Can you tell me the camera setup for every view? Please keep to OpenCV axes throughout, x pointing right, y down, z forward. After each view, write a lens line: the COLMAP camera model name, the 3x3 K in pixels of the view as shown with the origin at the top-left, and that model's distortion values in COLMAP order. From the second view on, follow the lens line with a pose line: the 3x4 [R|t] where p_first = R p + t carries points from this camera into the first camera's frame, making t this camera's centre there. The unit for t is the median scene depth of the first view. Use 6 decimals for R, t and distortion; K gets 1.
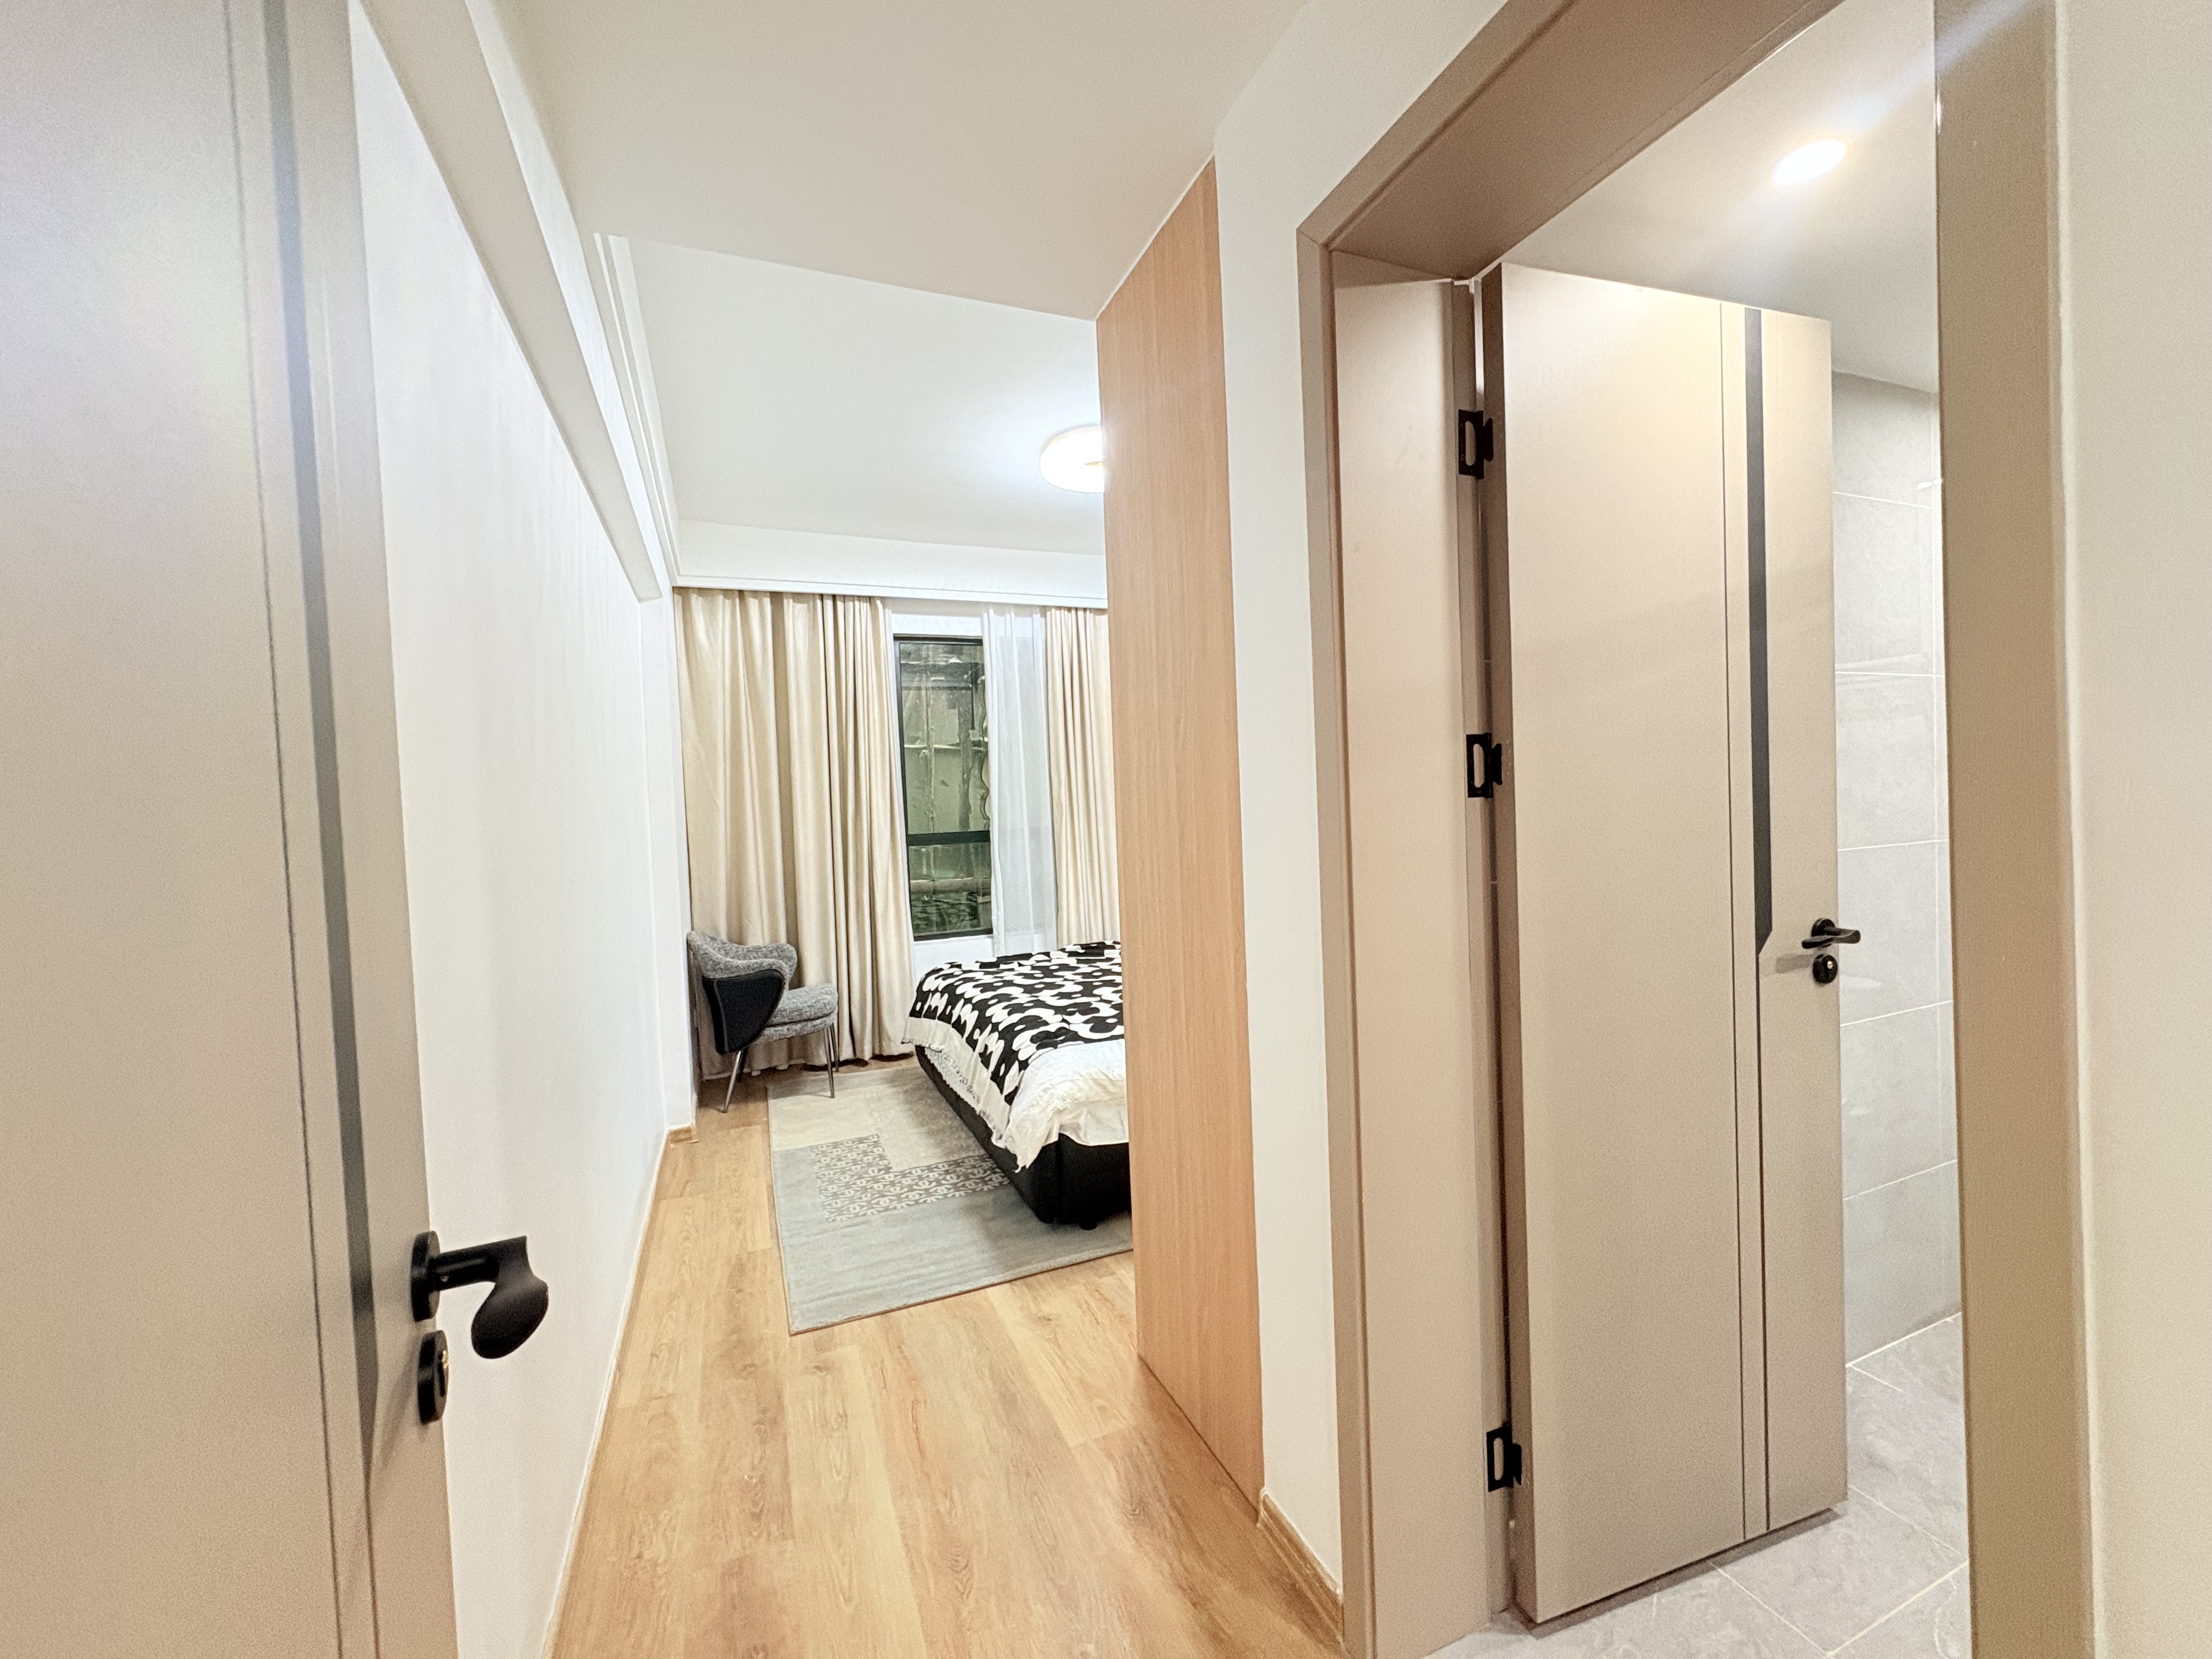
lens RADIAL K [[887.7, 0, 1106.0], [0, 887.7, 829.5], [0, 0, 1]] dist [0.000165, 0.000186]
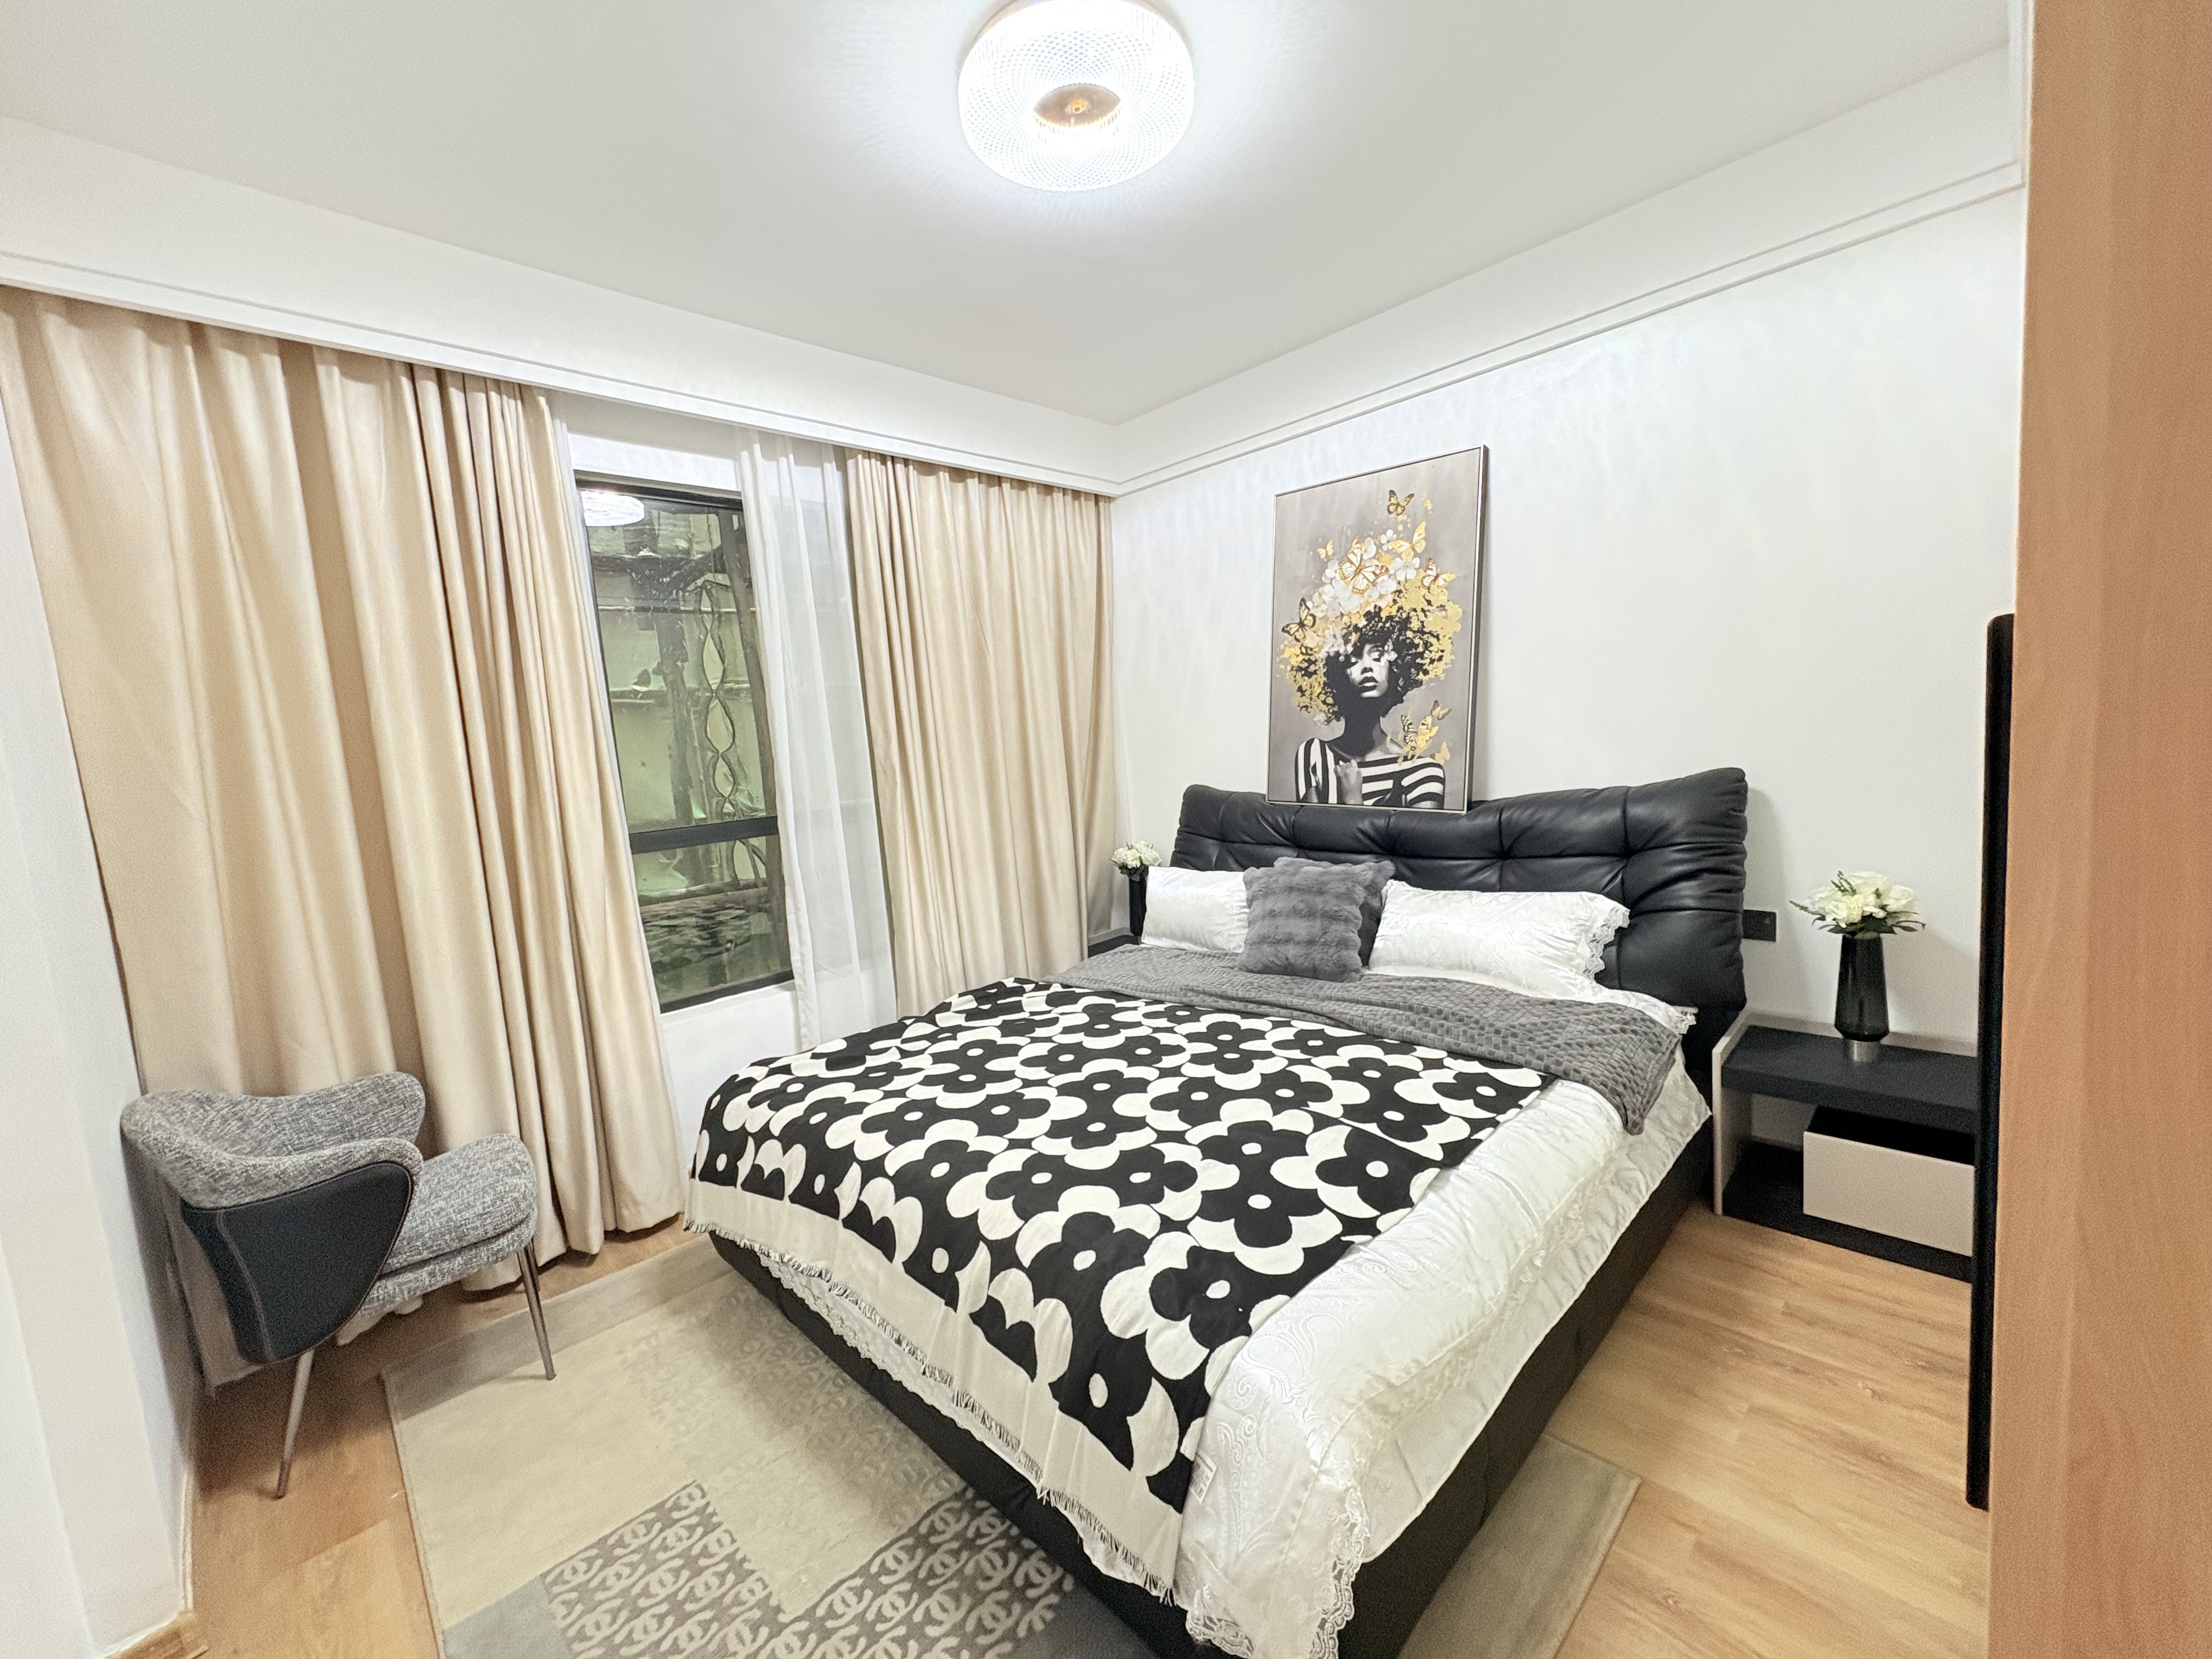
lens RADIAL K [[883.2, 0, 1102.2], [0, 883.2, 833.3], [0, 0, 1]] dist [0.002596, -0.000213]
pose [[0.927729, -0.070051, 0.366621, -0.171126], [0.050286, 0.996733, 0.063200, -0.018113], [-0.369851, -0.040197, 0.928221, 0.411570]]
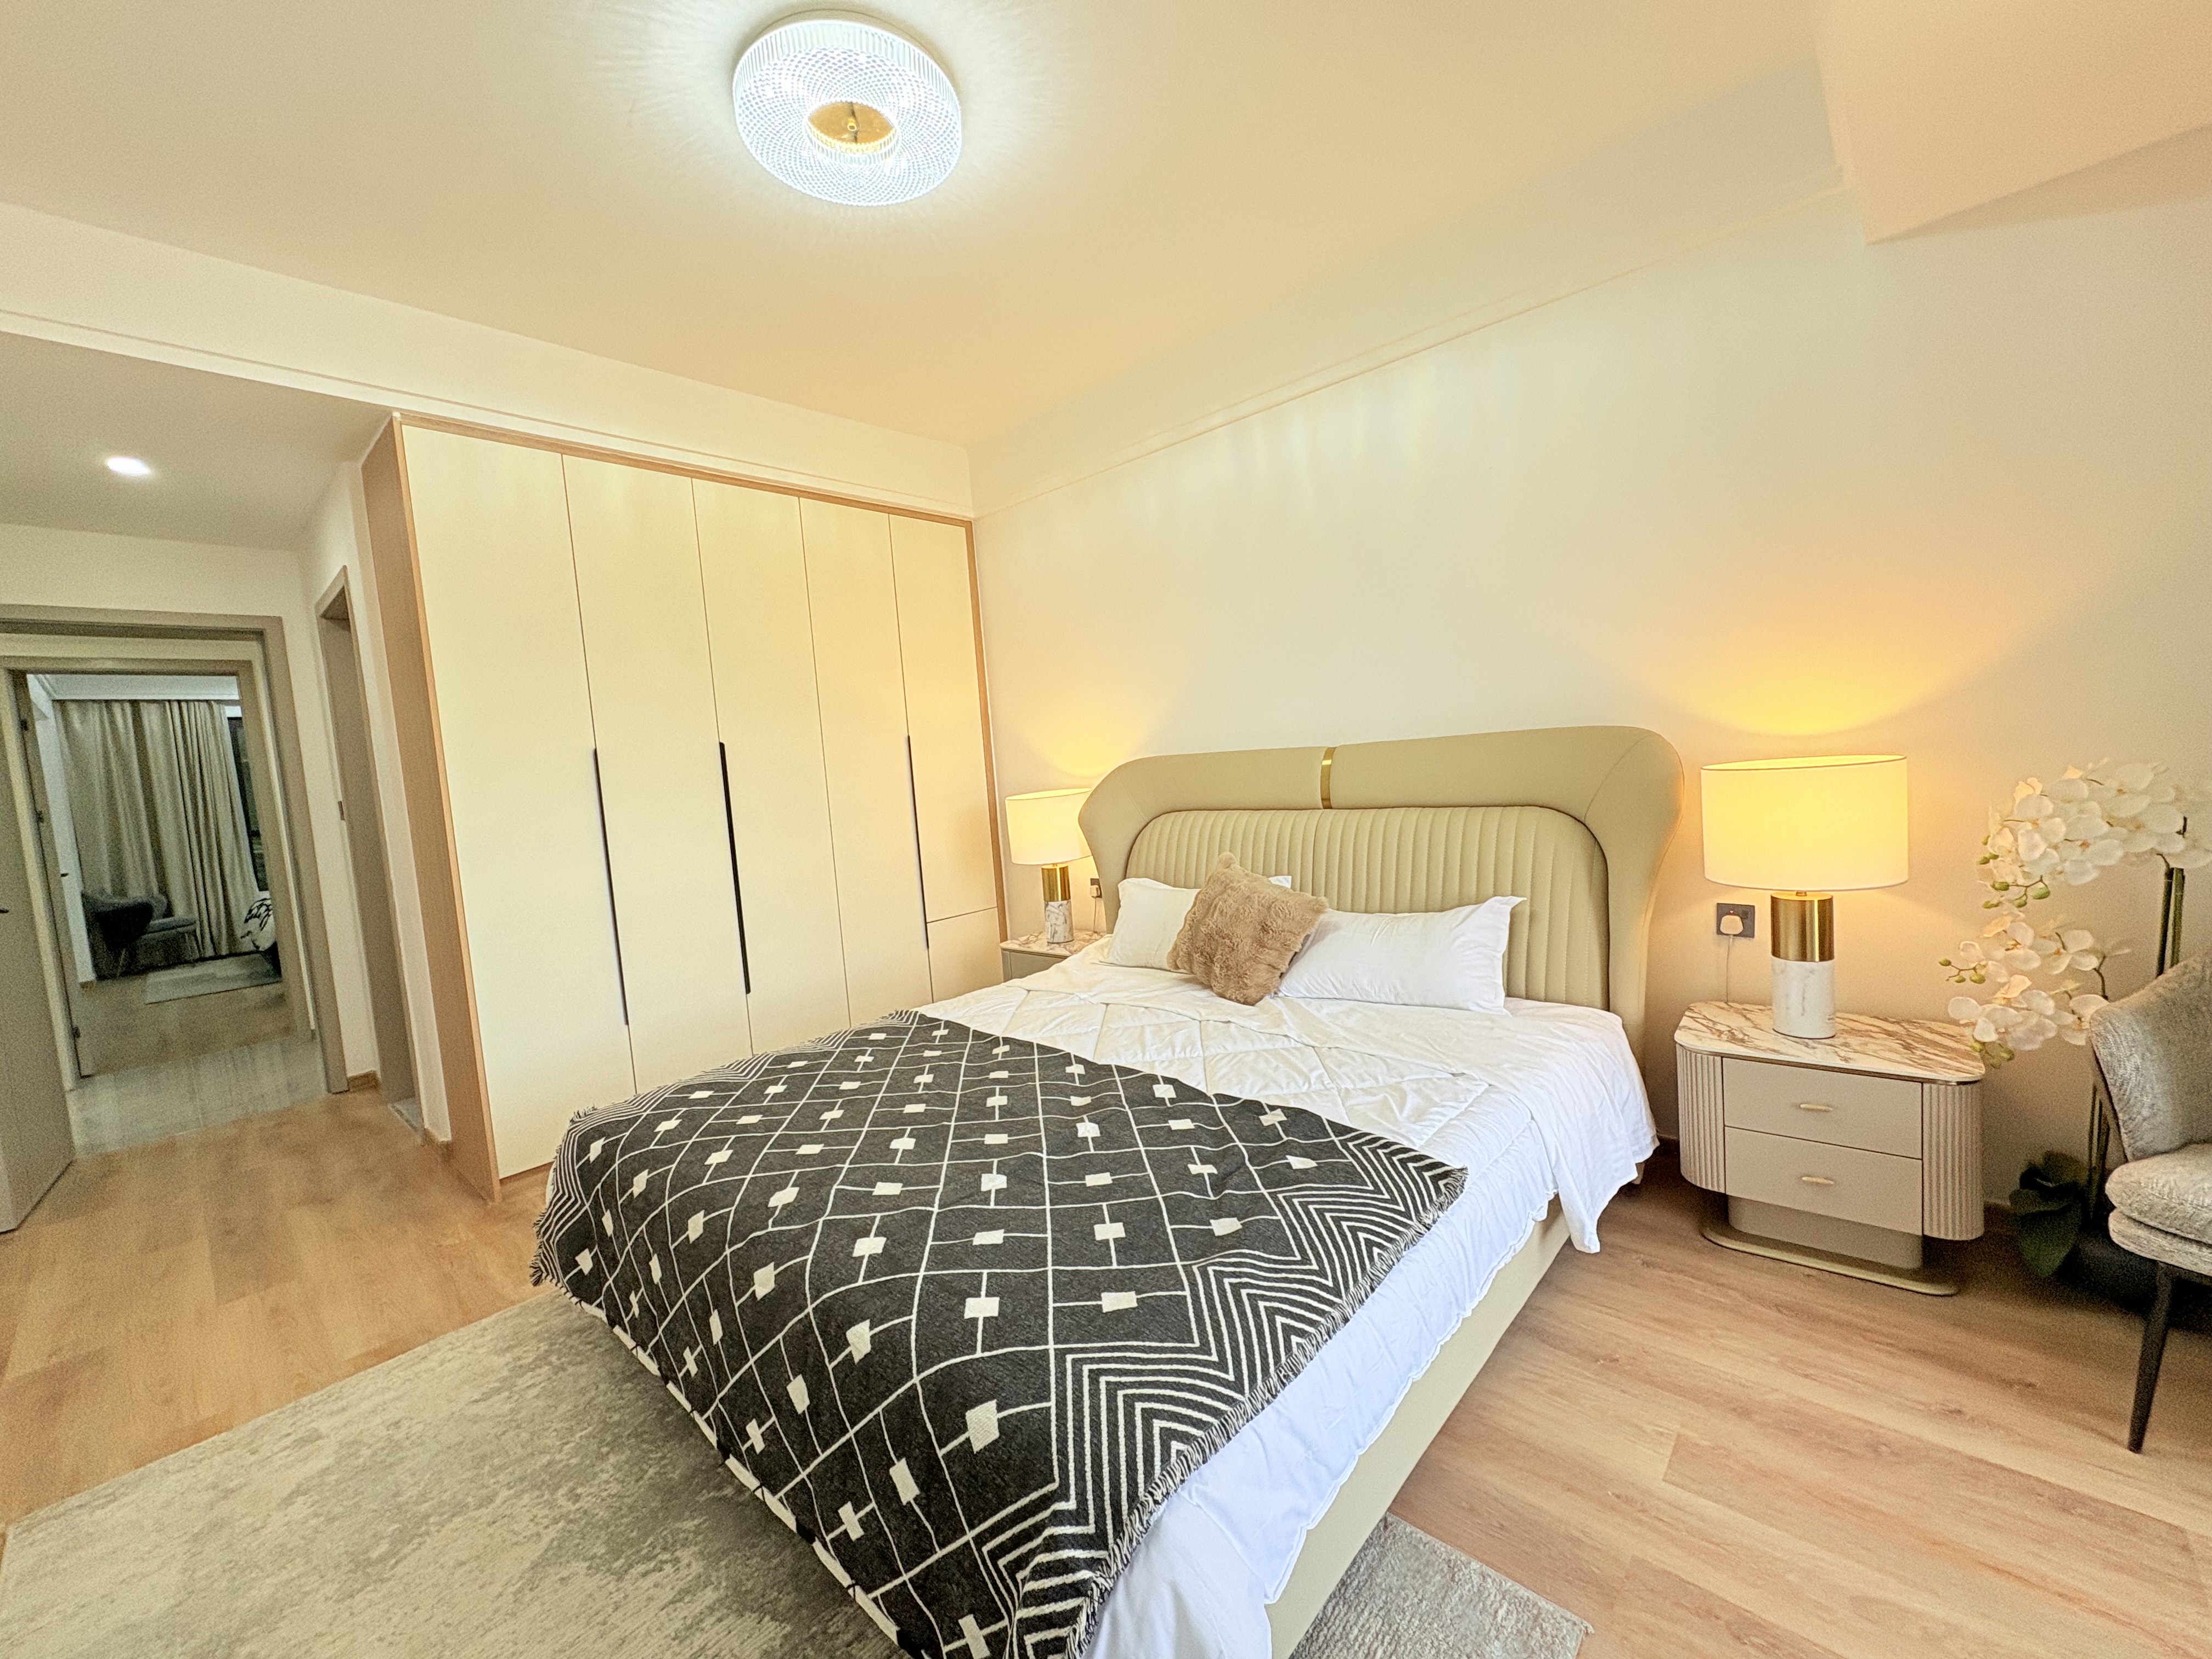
lens RADIAL K [[883.2, 0, 1102.2], [0, 883.2, 833.3], [0, 0, 1]] dist [0.002596, -0.000213]
pose [[0.909490, -0.055976, 0.411940, 0.683059], [0.047157, 0.998389, 0.031552, 0.039155], [-0.413043, -0.009270, 0.910664, -1.502090]]
